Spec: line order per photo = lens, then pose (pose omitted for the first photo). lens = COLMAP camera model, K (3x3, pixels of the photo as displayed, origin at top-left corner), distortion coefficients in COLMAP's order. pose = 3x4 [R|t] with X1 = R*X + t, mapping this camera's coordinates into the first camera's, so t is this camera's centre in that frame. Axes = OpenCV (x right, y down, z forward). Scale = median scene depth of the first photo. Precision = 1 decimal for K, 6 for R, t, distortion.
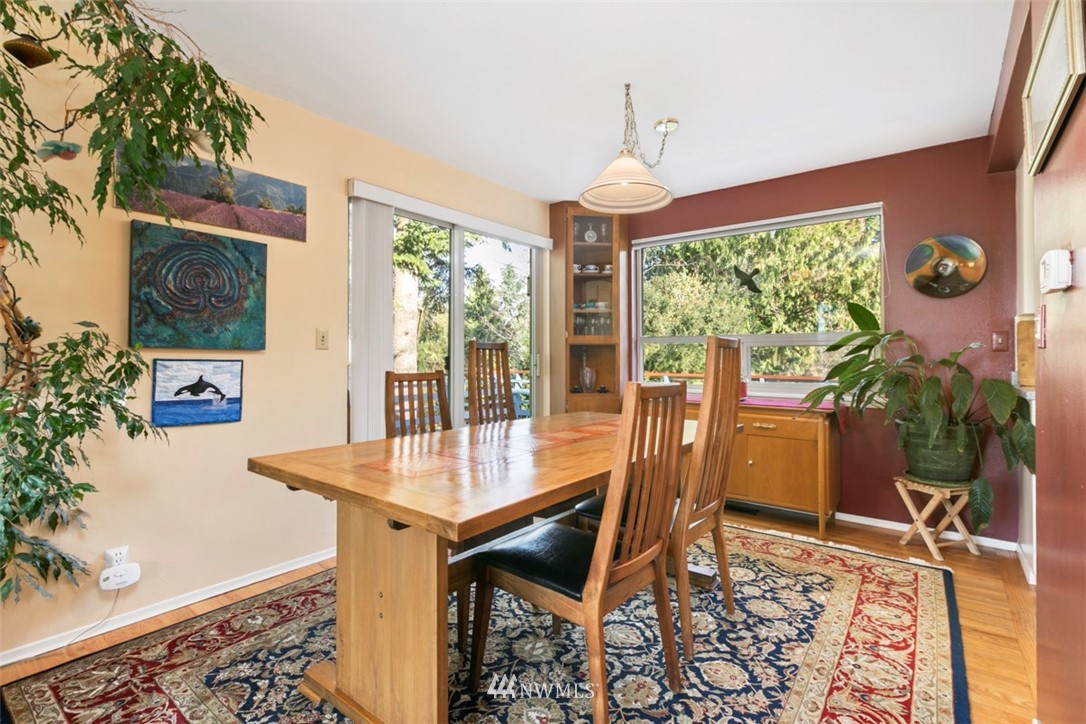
lens RADIAL K [[506.4, 0, 547.8], [0, 506.4, 350.5], [0, 0, 1]] dist [-0.001282, -0.000200]
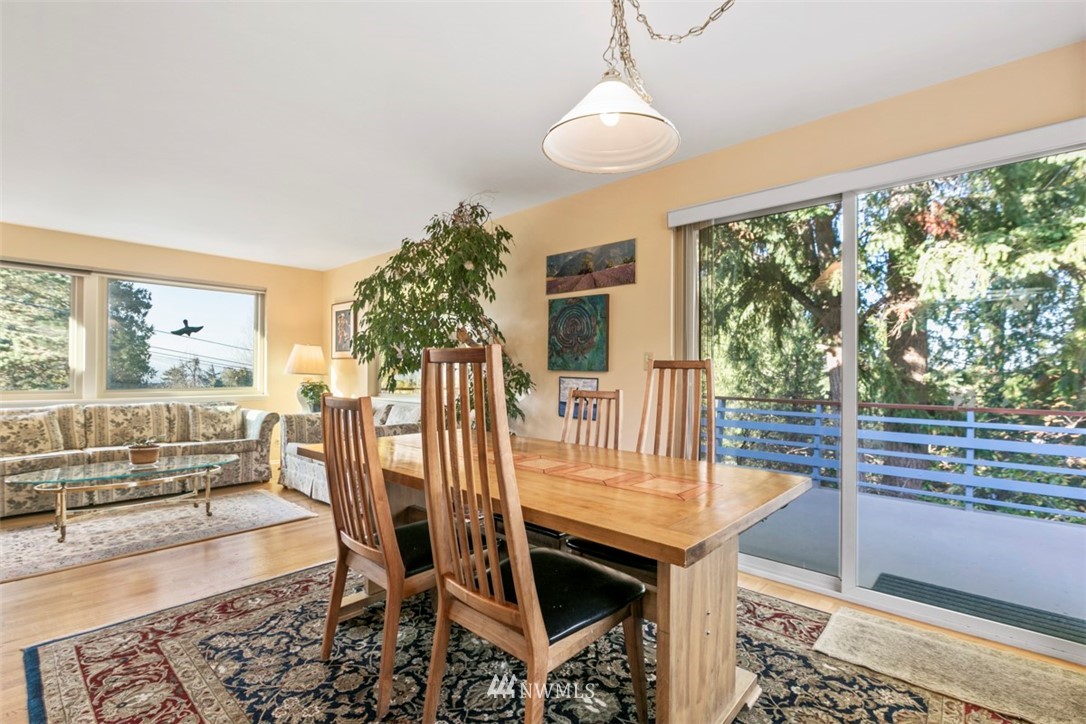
lens RADIAL K [[487.6, 0, 556.9], [0, 487.6, 377.7], [0, 0, 1]] dist [-0.010230, -0.000322]
pose [[-0.061997, 0.007142, -0.998051, 0.834287], [0.002449, 0.999972, 0.007004, 0.007940], [0.998073, -0.002010, -0.062013, 1.021141]]
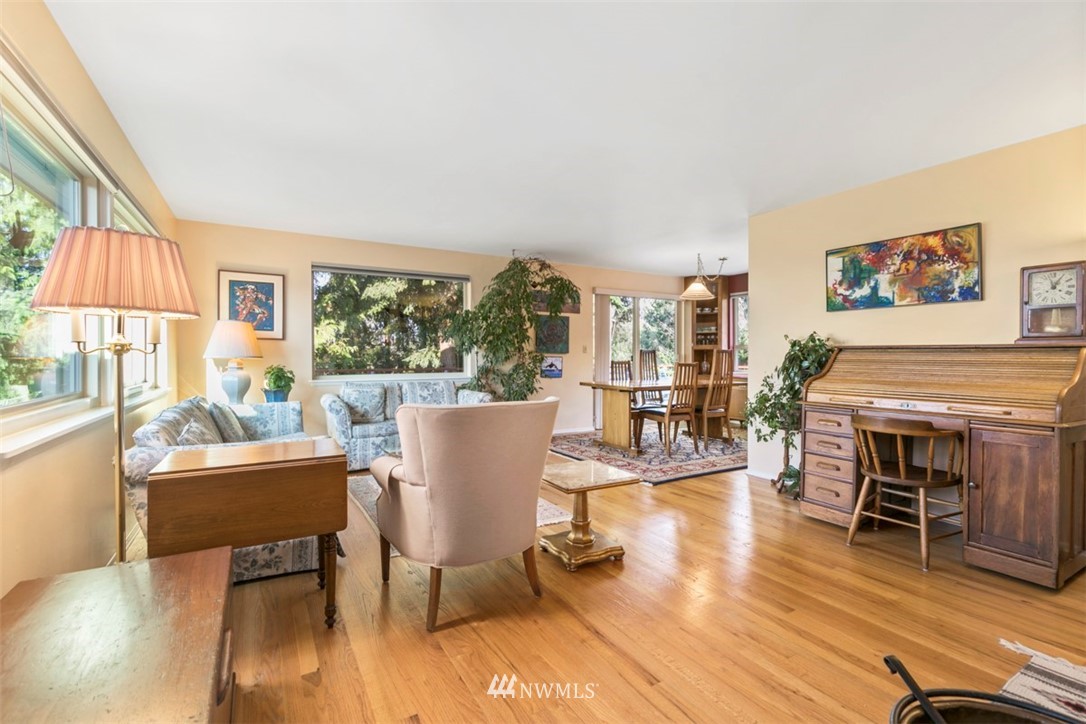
lens RADIAL K [[481.4, 0, 543.0], [0, 481.4, 362.0], [0, 0, 1]] dist [-0.001891, -0.000146]
pose [[0.928129, 0.005251, -0.372222, 0.354637], [0.004009, 0.999702, 0.024100, -0.020276], [0.372238, -0.023861, 0.927831, -1.731819]]
